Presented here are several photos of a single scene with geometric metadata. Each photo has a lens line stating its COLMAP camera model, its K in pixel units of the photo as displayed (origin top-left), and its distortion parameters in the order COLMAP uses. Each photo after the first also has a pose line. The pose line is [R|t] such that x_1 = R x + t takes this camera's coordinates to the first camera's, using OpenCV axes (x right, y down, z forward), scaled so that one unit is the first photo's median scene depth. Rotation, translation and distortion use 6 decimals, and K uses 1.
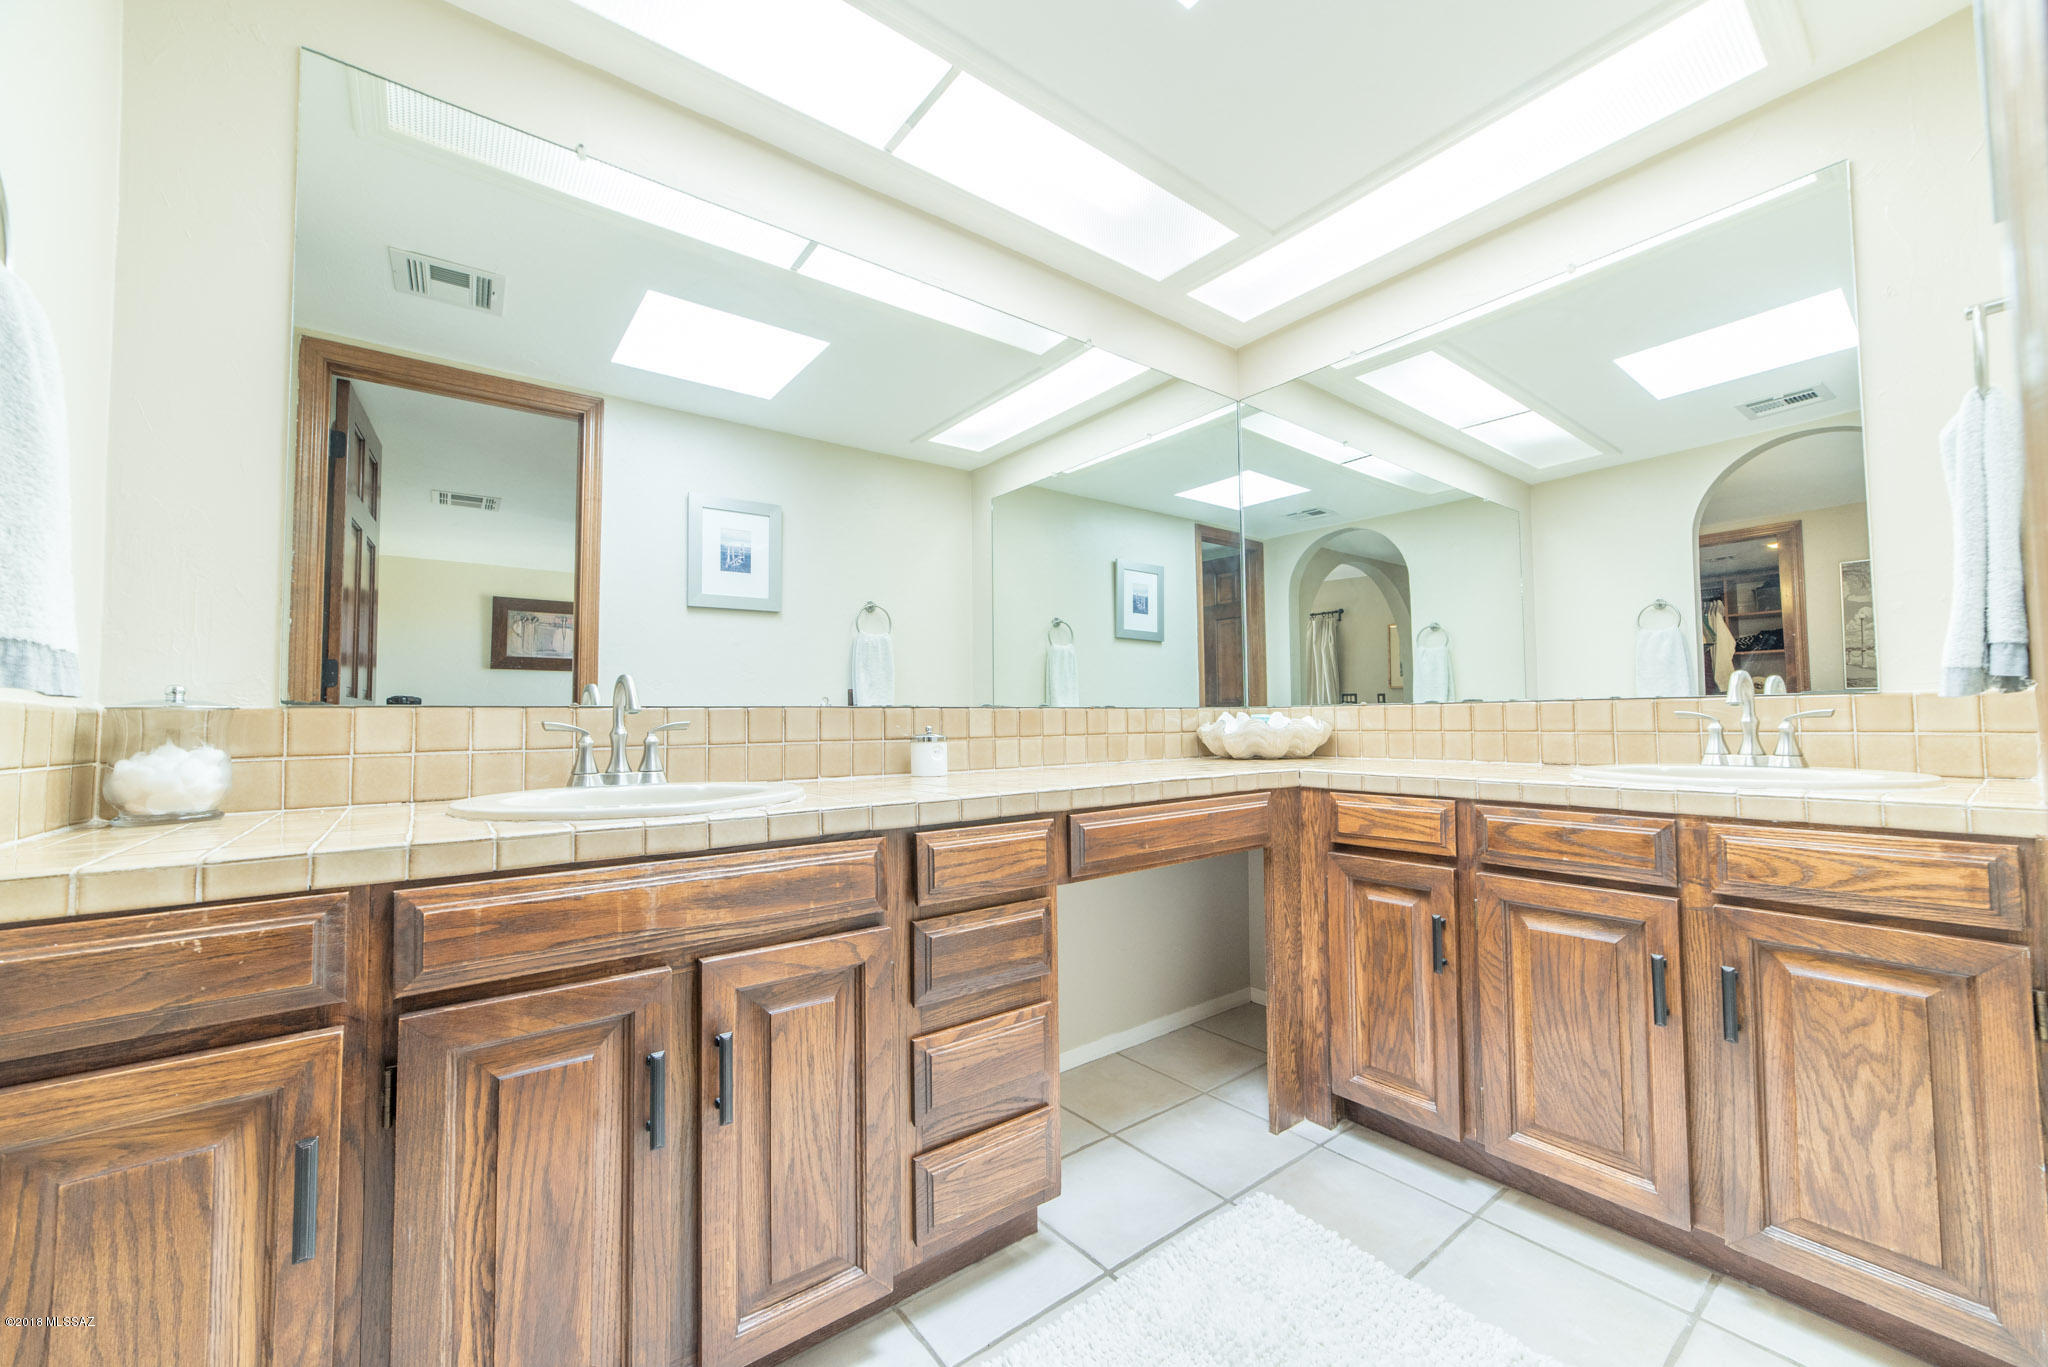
lens RADIAL K [[815.3, 0, 1029.9], [0, 815.3, 682.5], [0, 0, 1]] dist [-0.021215, 0.000144]
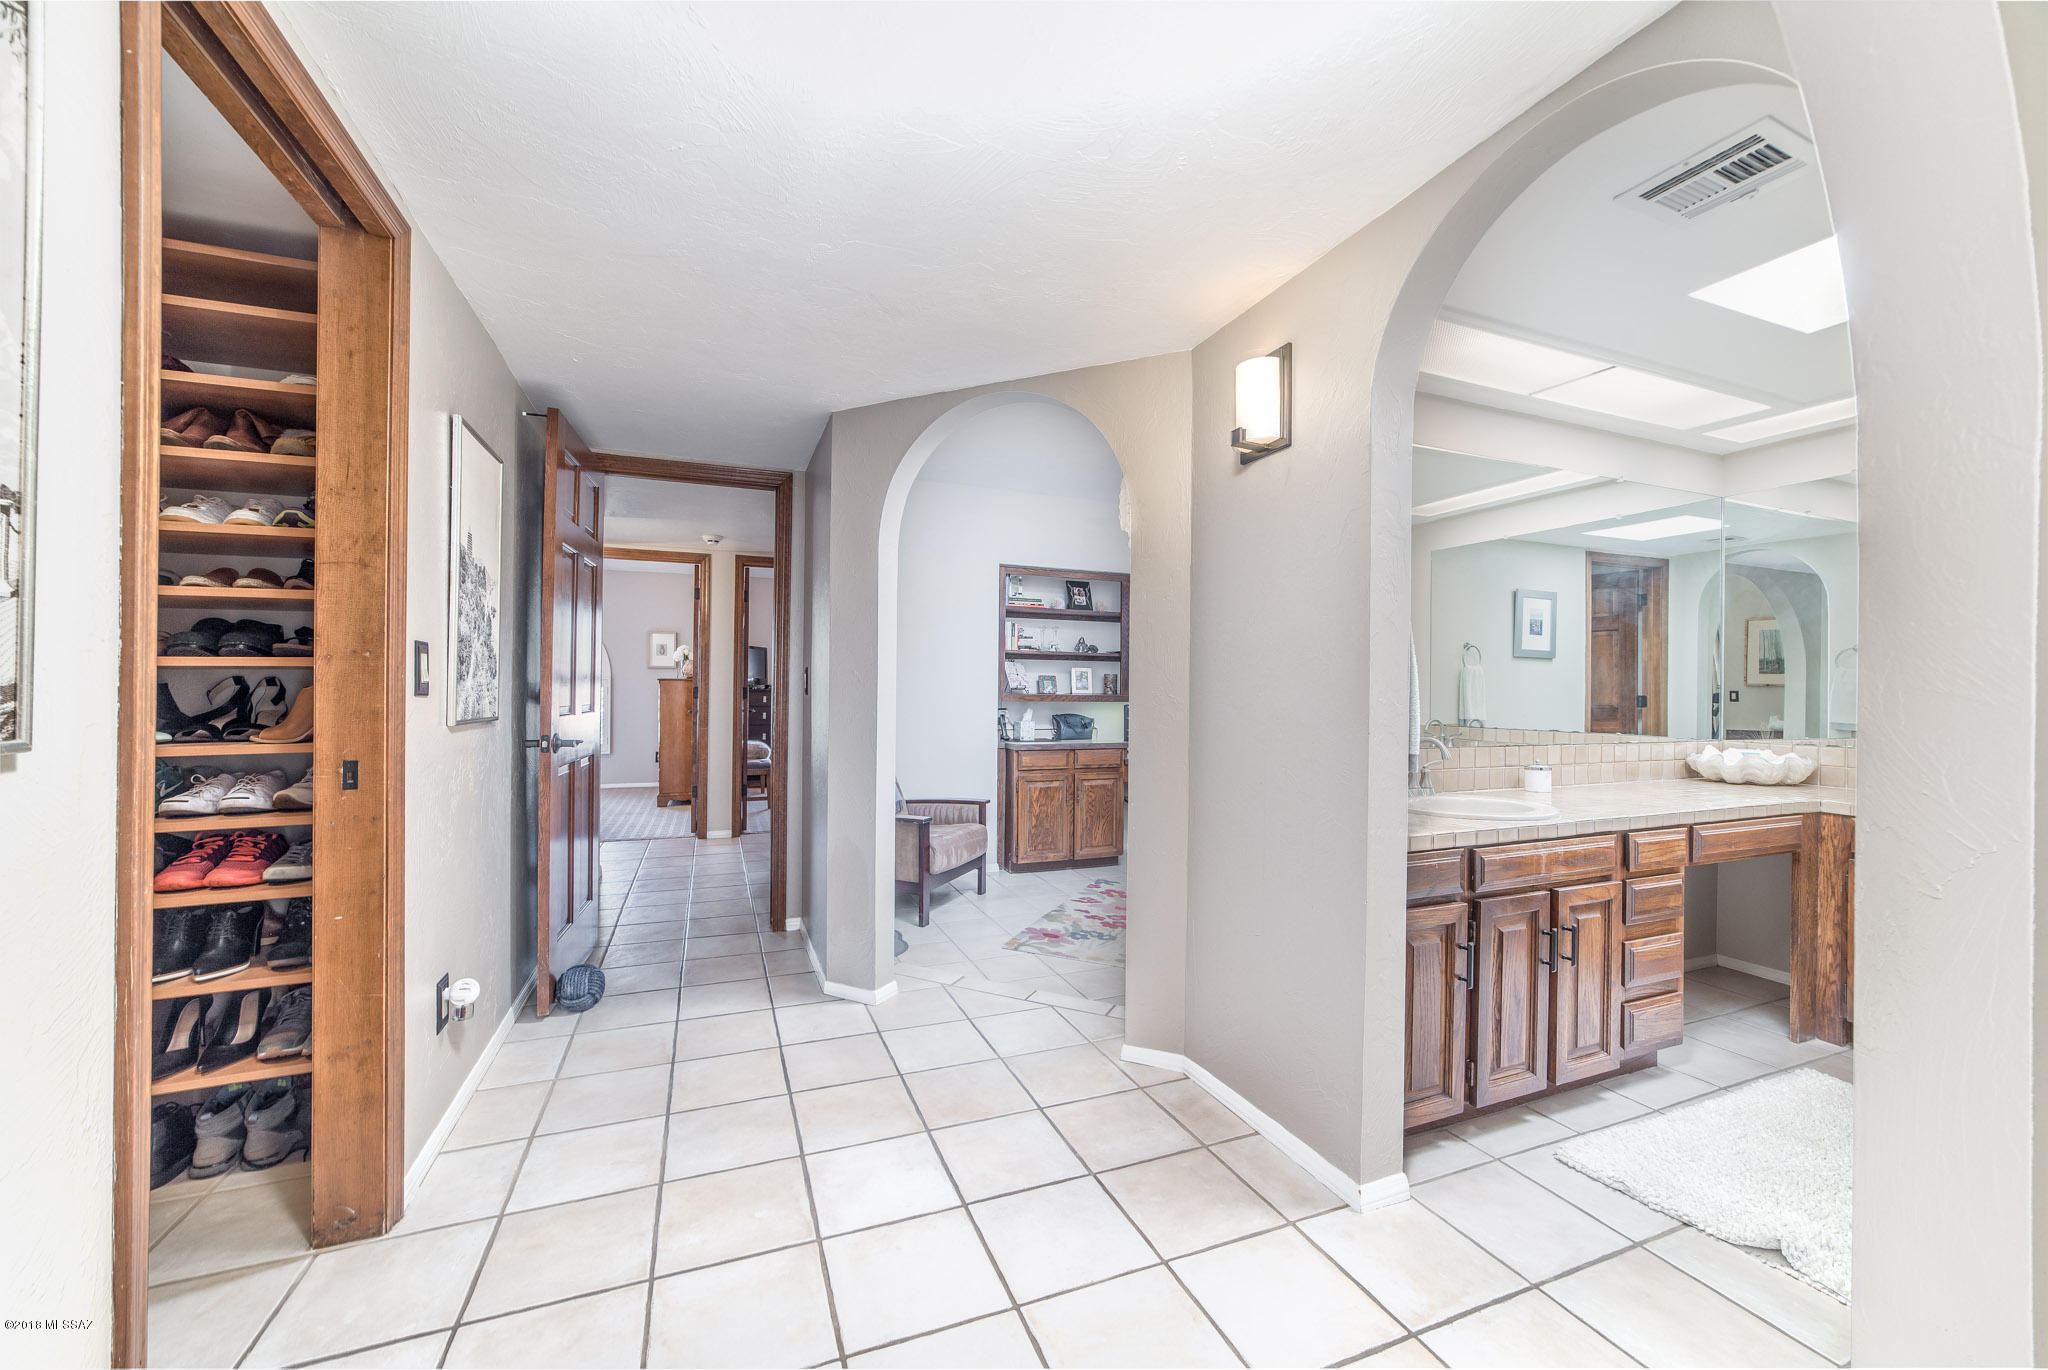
lens RADIAL K [[781.8, 0, 1022.9], [0, 781.8, 683.2], [0, 0, 1]] dist [-0.013888, 0.000353]
pose [[0.954264, 0.018396, -0.298398, -0.838131], [-0.007578, 0.999273, 0.037370, -0.191610], [0.298868, -0.033400, 0.953710, -0.981358]]
